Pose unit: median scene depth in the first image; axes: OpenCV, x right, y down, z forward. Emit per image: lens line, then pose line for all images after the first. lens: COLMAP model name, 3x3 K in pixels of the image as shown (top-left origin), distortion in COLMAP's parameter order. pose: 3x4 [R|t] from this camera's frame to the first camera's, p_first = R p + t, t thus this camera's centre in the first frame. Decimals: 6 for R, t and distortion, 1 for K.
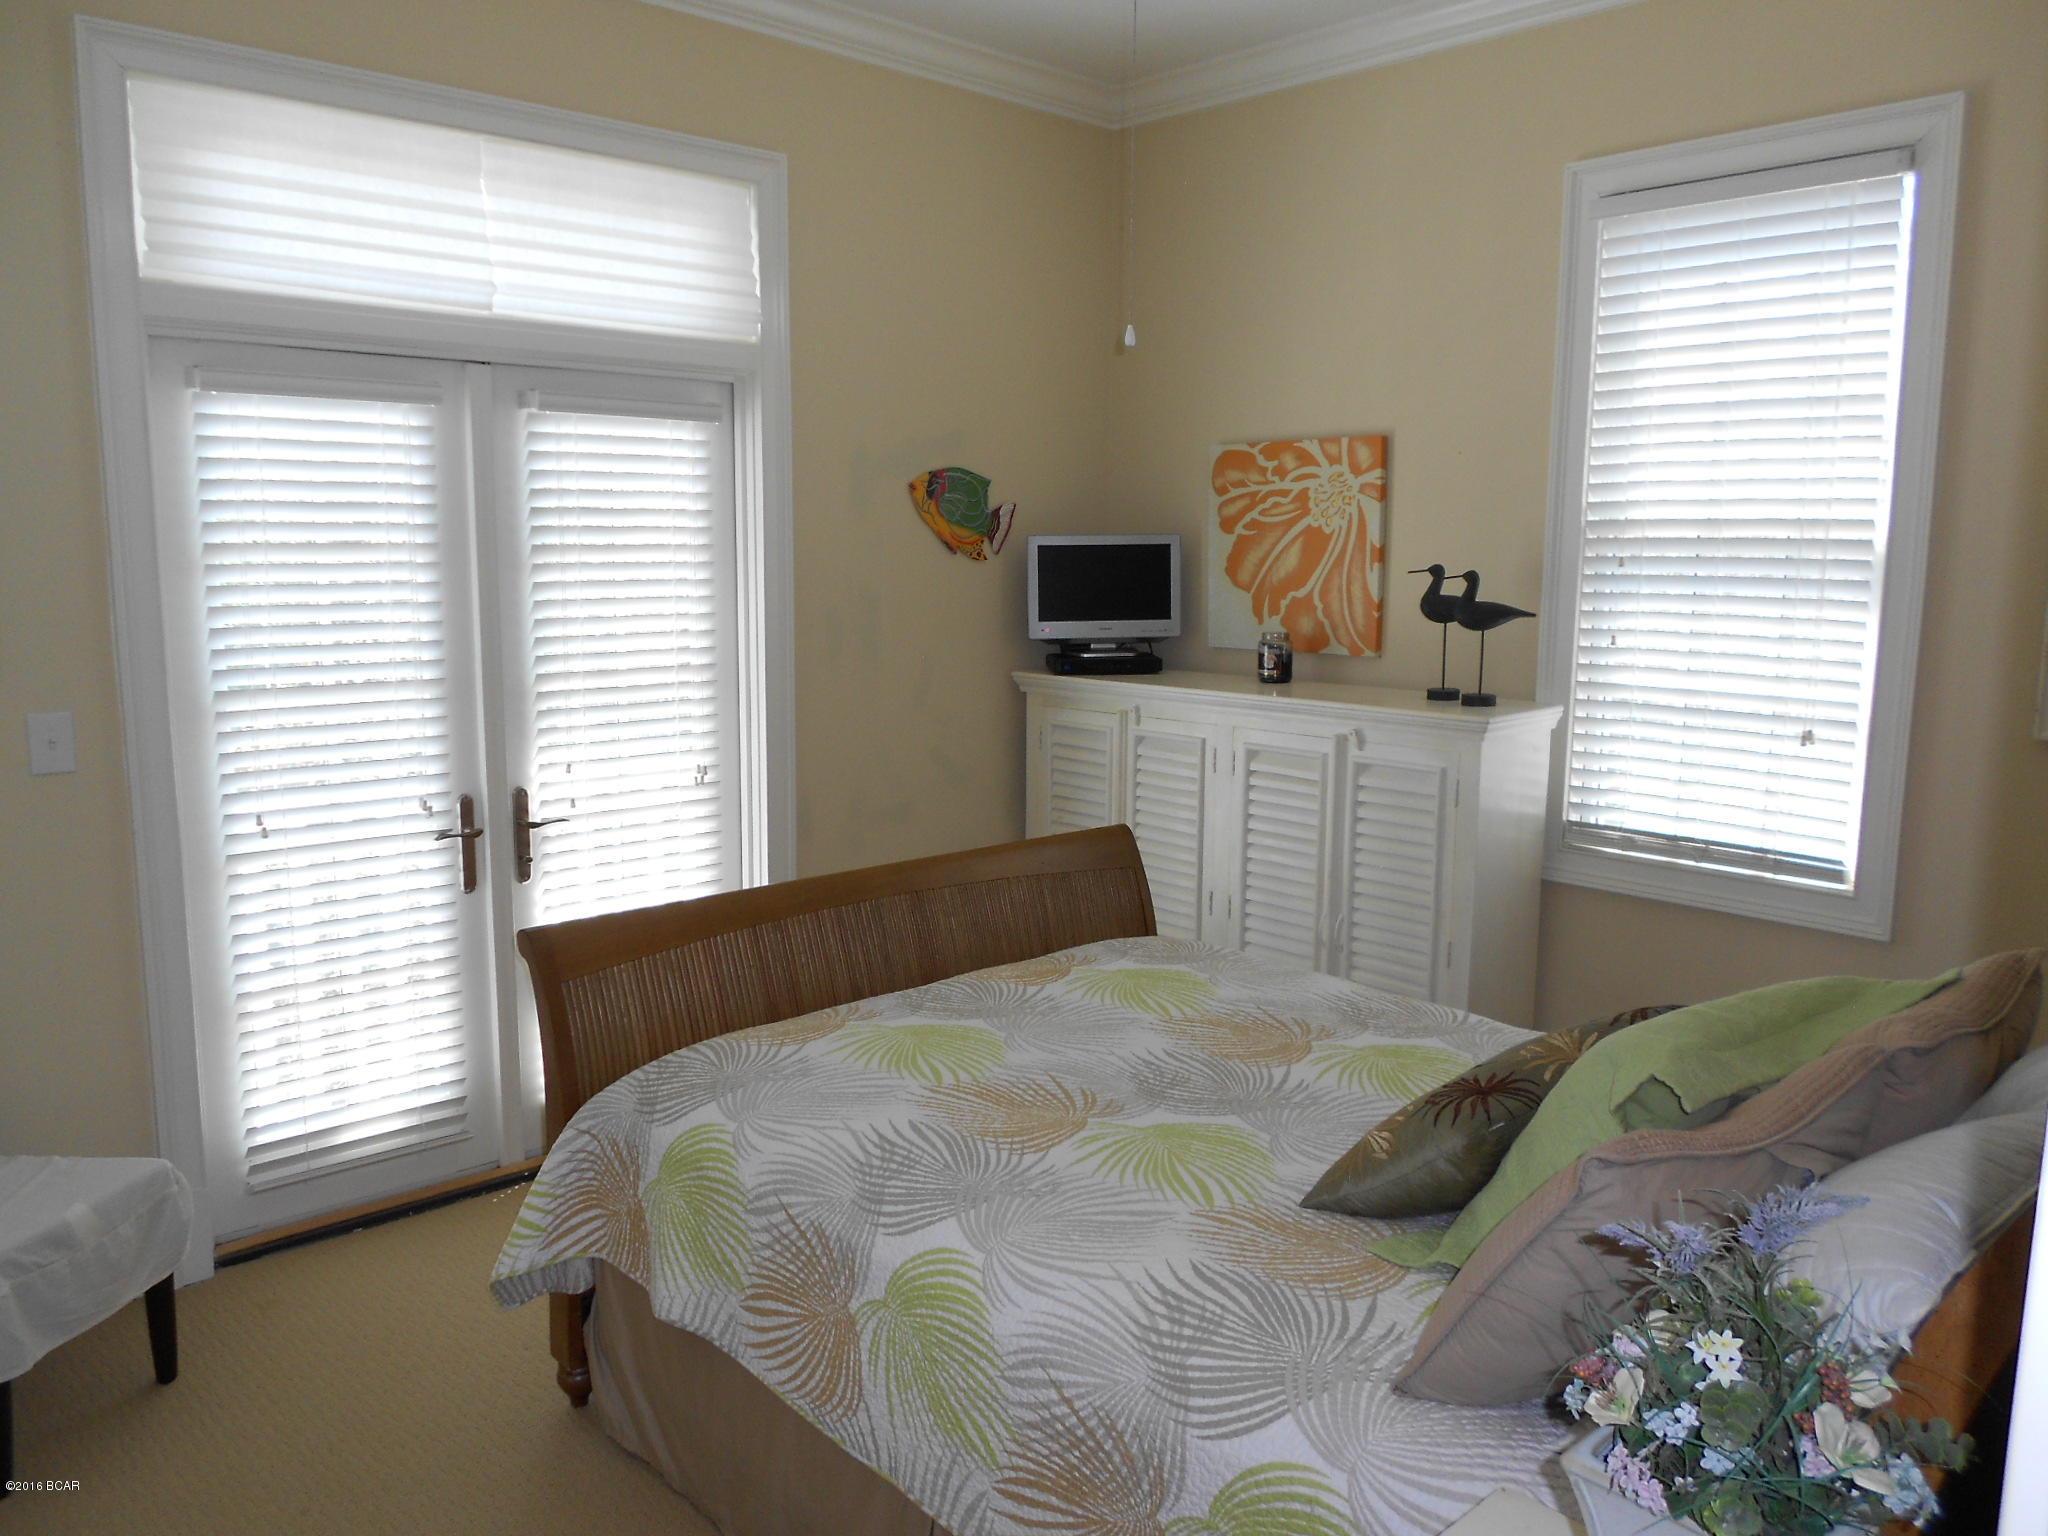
lens RADIAL K [[1551.8, 0, 1011.4], [0, 1551.8, 773.9], [0, 0, 1]] dist [-0.019001, -0.001639]
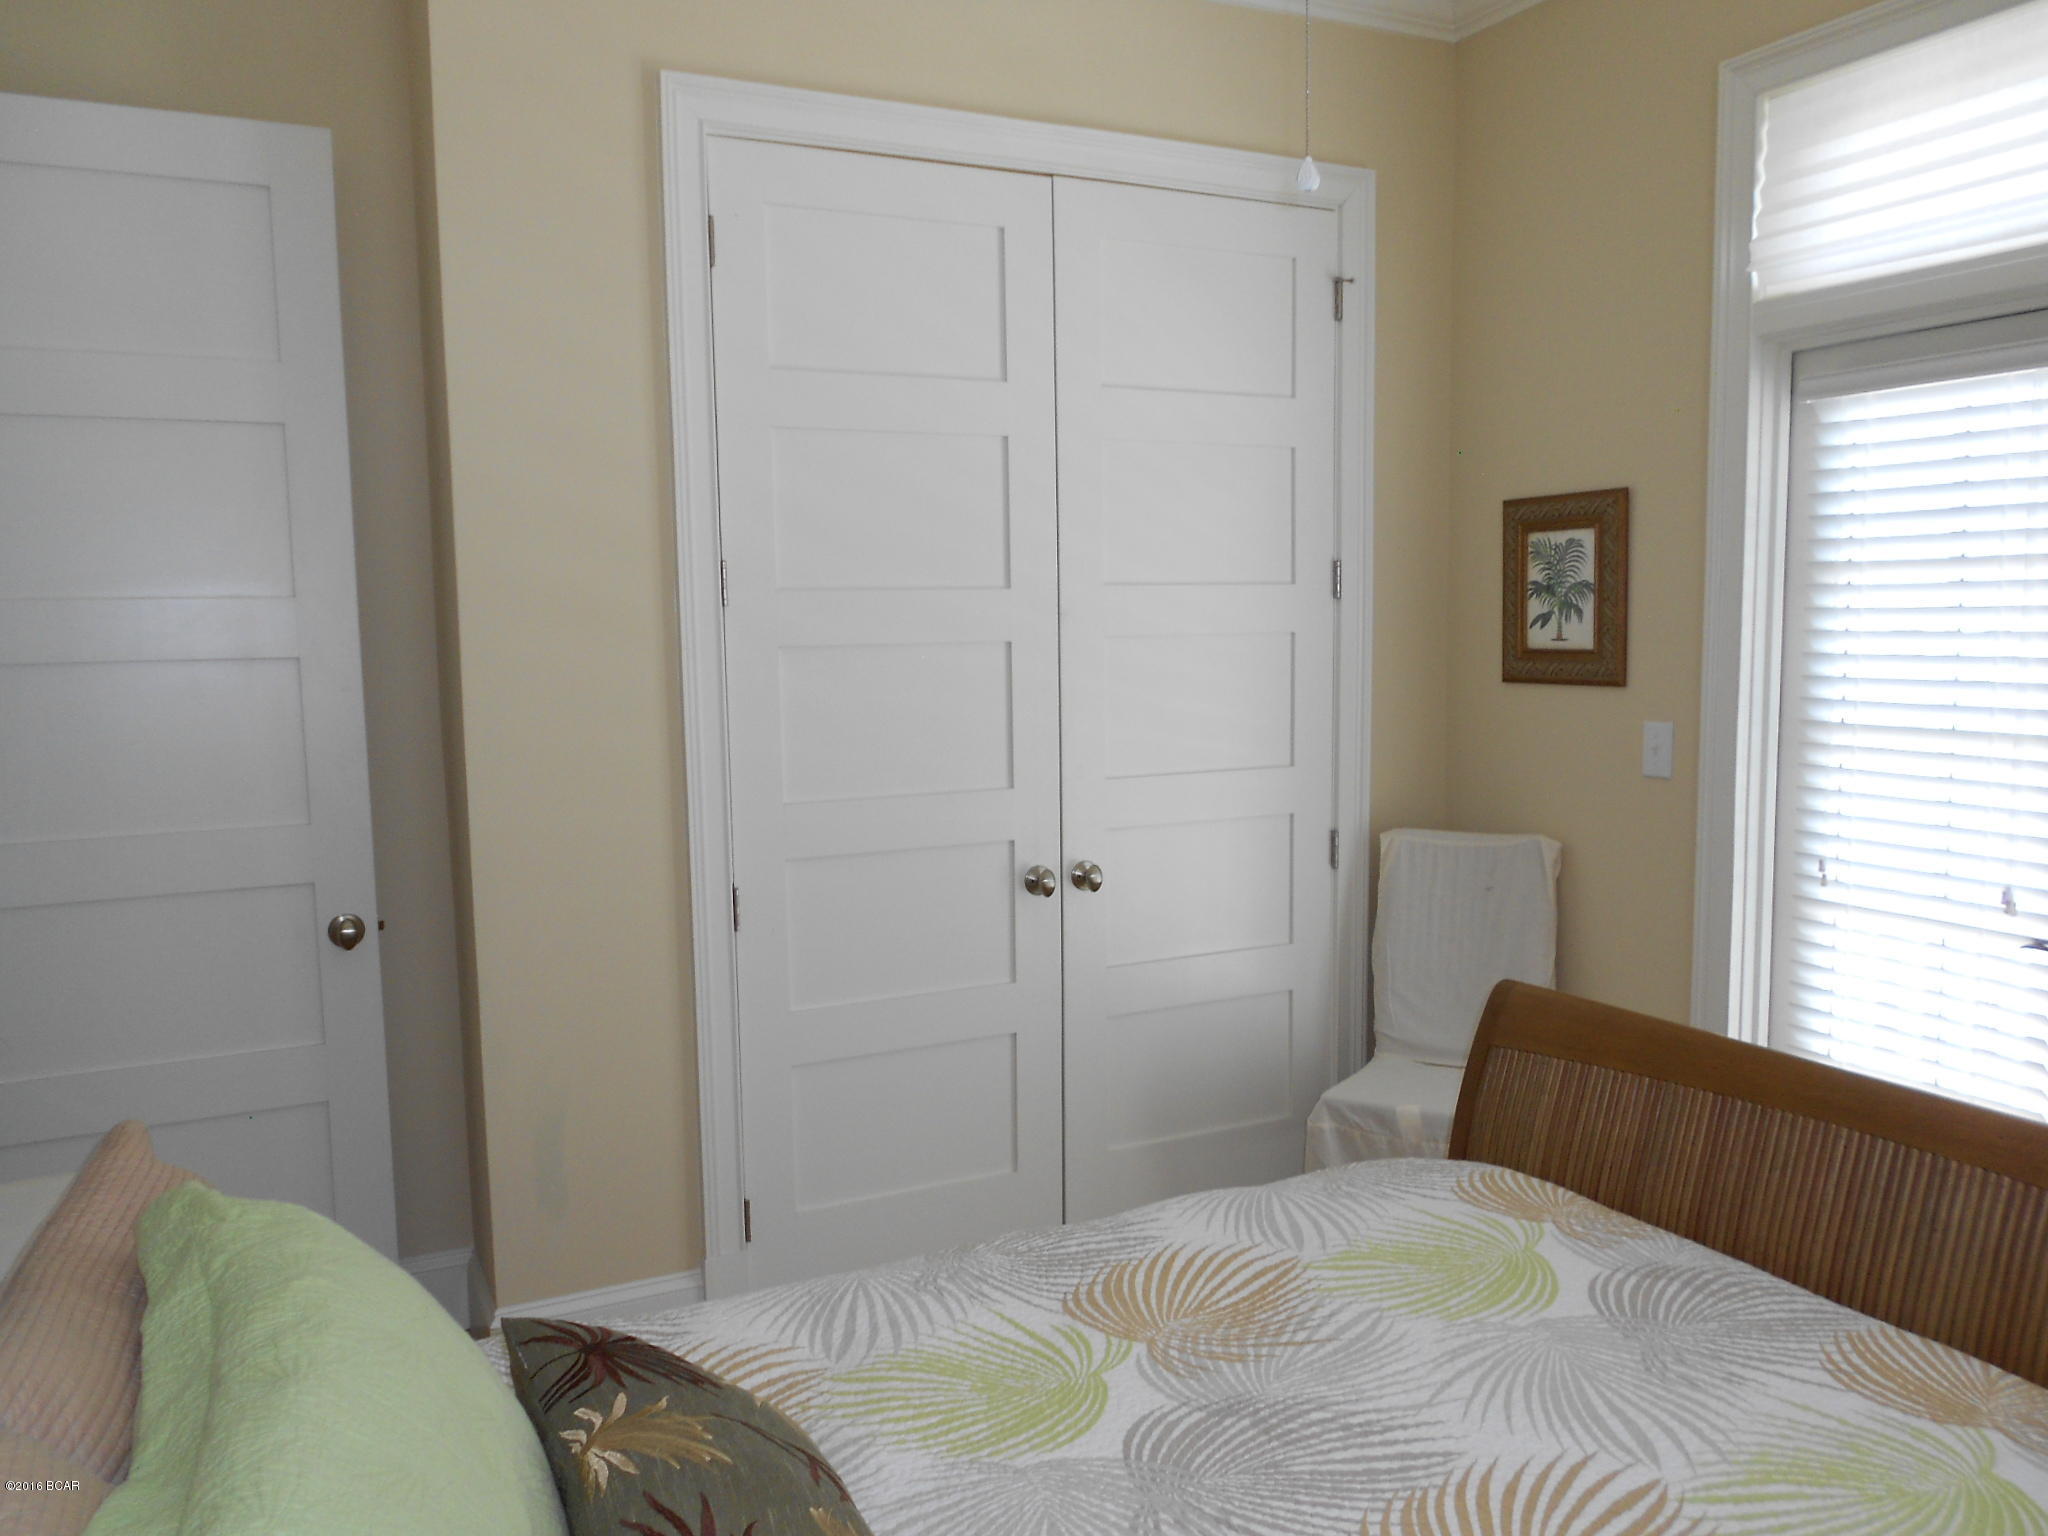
lens RADIAL K [[1562.2, 0, 1021.0], [0, 1562.2, 773.3], [0, 0, 1]] dist [-0.018809, -0.000806]
pose [[-0.280224, 0.091825, -0.955533, 0.594038], [-0.132973, 0.982105, 0.133375, -0.095722], [0.950680, 0.164435, -0.263000, 0.913583]]
